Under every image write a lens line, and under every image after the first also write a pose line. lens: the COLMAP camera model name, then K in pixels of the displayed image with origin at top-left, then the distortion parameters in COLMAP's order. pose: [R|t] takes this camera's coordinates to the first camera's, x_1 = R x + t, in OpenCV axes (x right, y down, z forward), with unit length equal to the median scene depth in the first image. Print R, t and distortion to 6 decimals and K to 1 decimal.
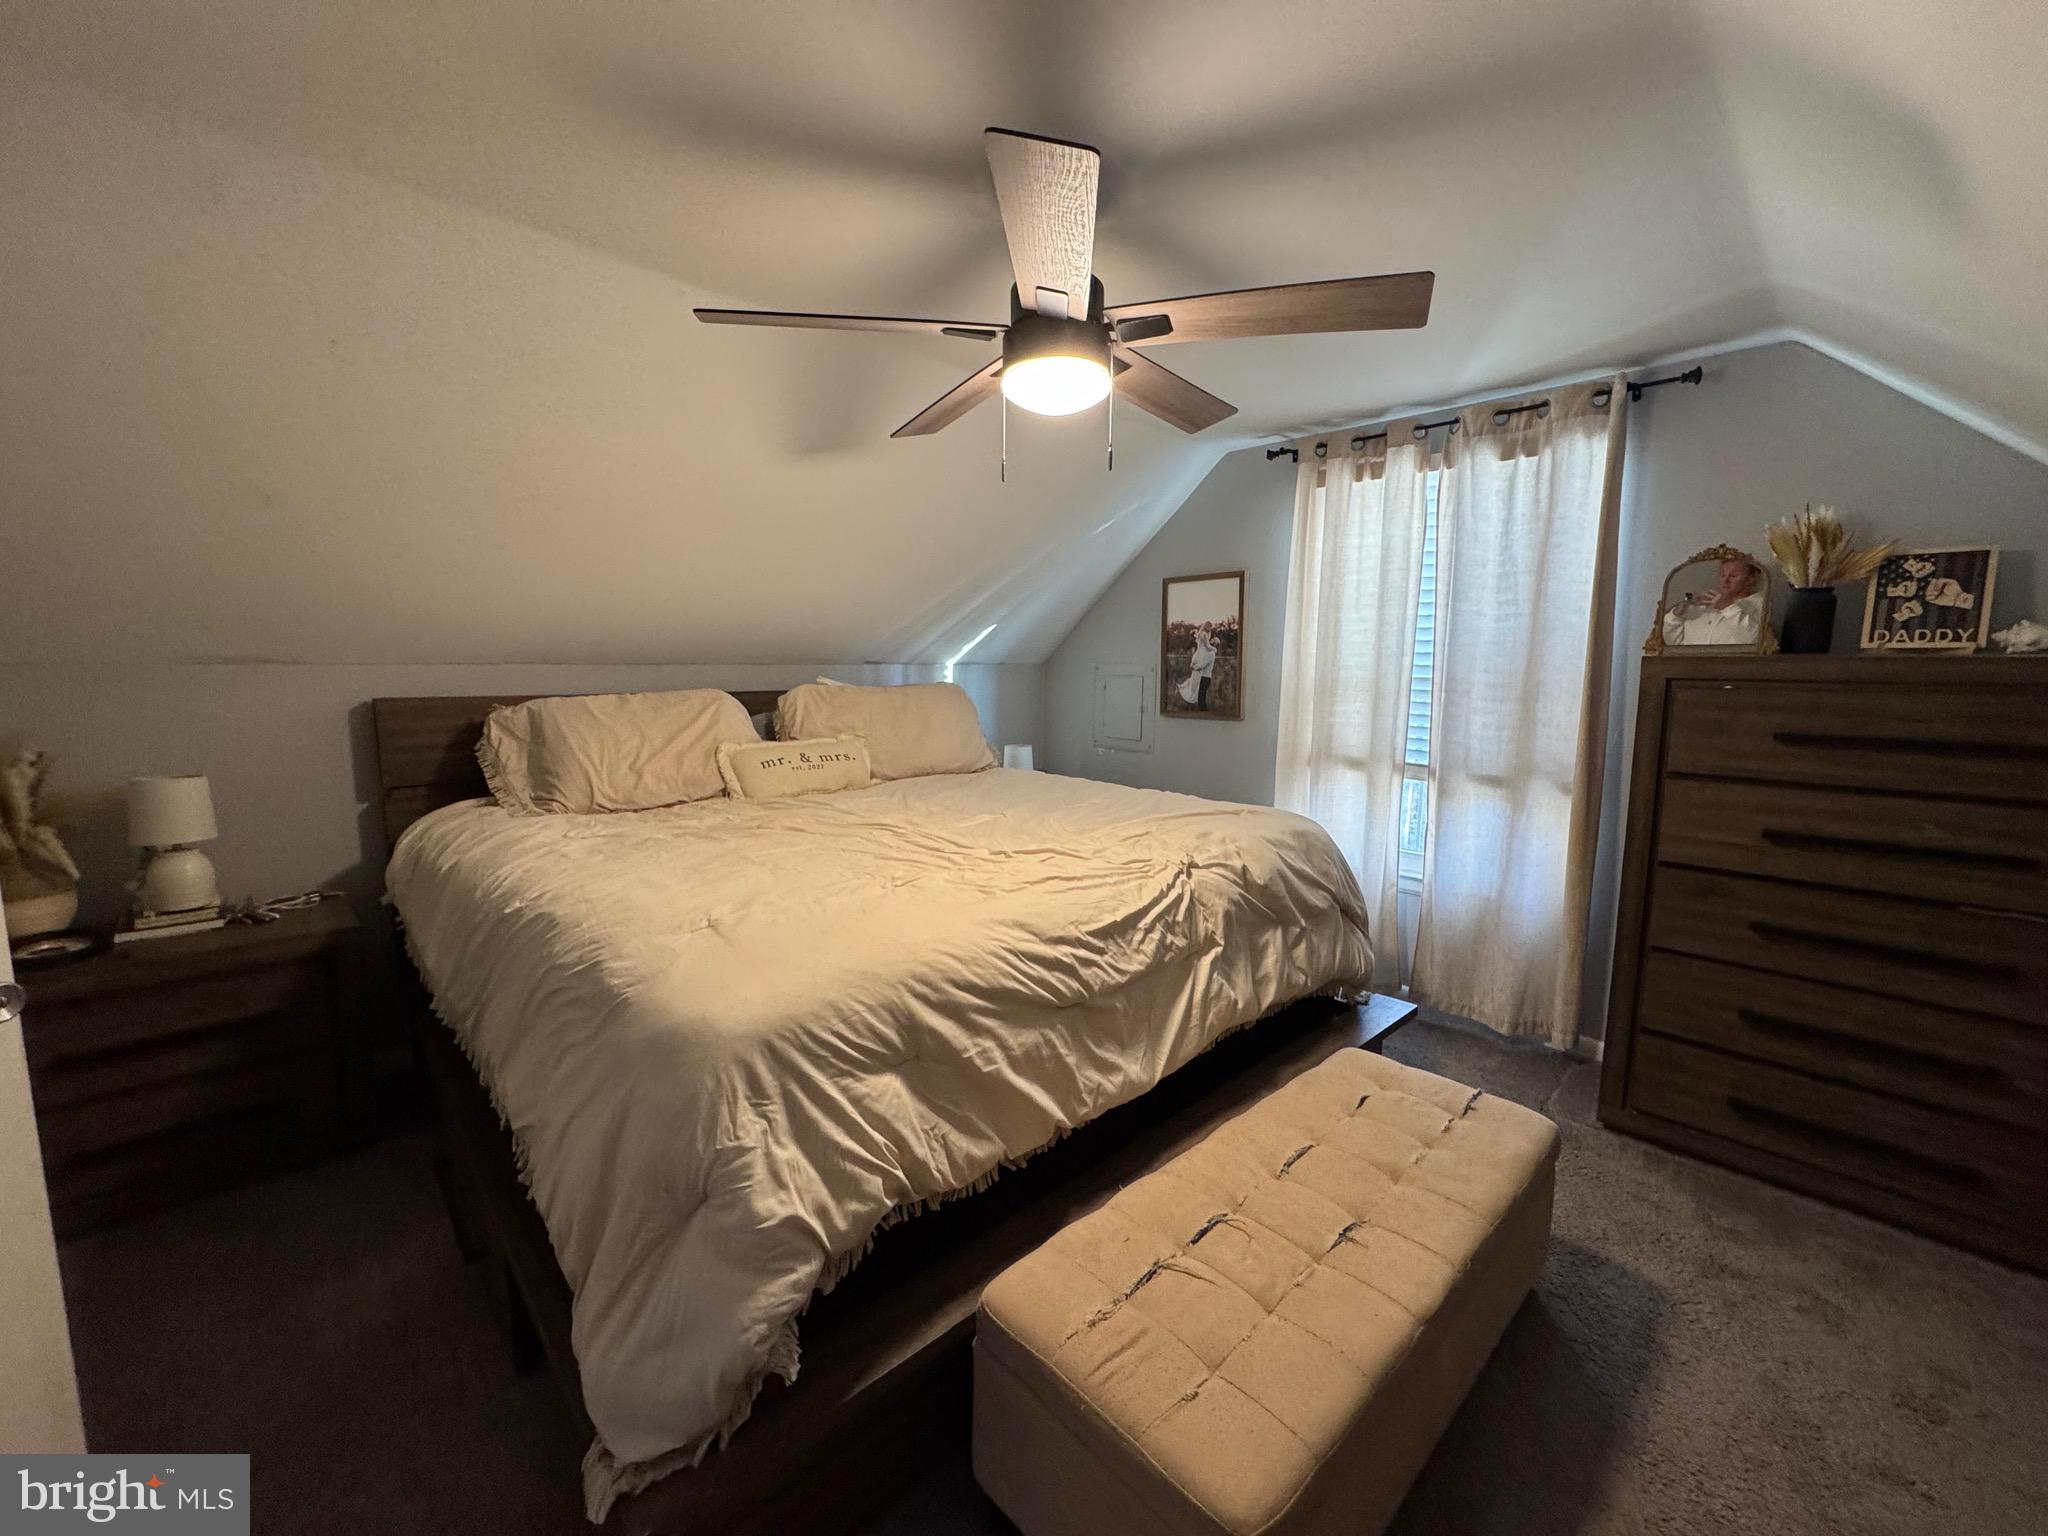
lens RADIAL K [[811.8, 0, 1026.1], [0, 811.8, 767.3], [0, 0, 1]] dist [-0.001378, -0.000277]
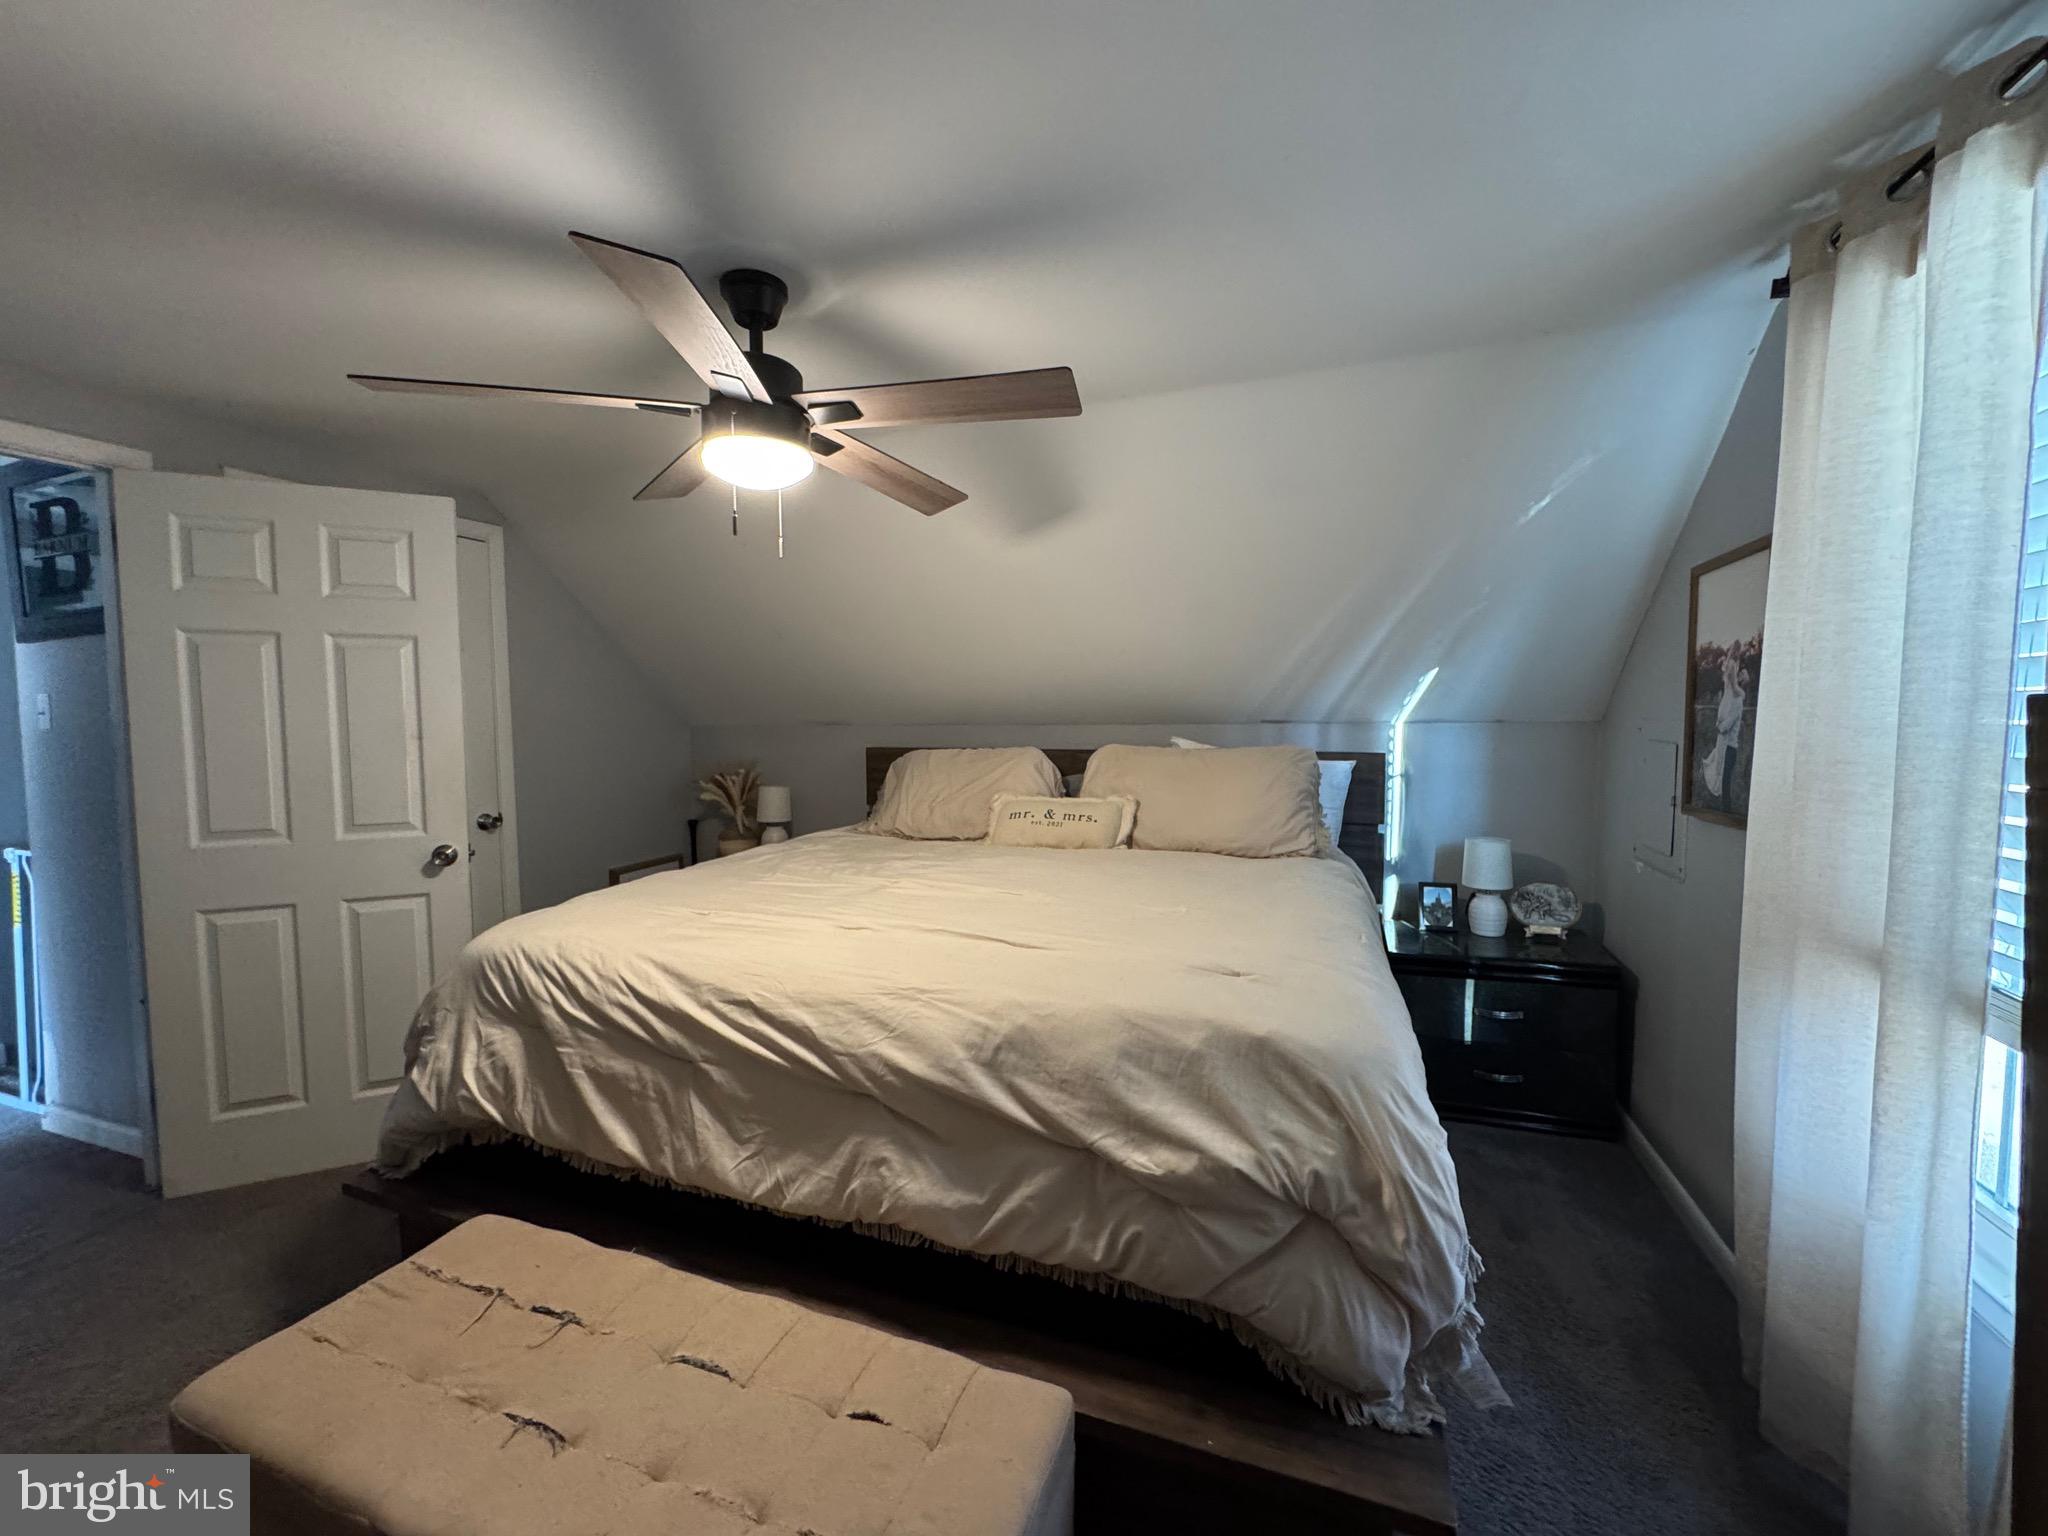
lens RADIAL K [[811.8, 0, 1030.6], [0, 811.8, 766.9], [0, 0, 1]] dist [-0.001378, -0.000277]
pose [[0.448758, 0.050381, -0.892232, 0.614952], [-0.098715, 0.995094, 0.006539, -0.073002], [0.888184, 0.085142, 0.451530, 0.468342]]
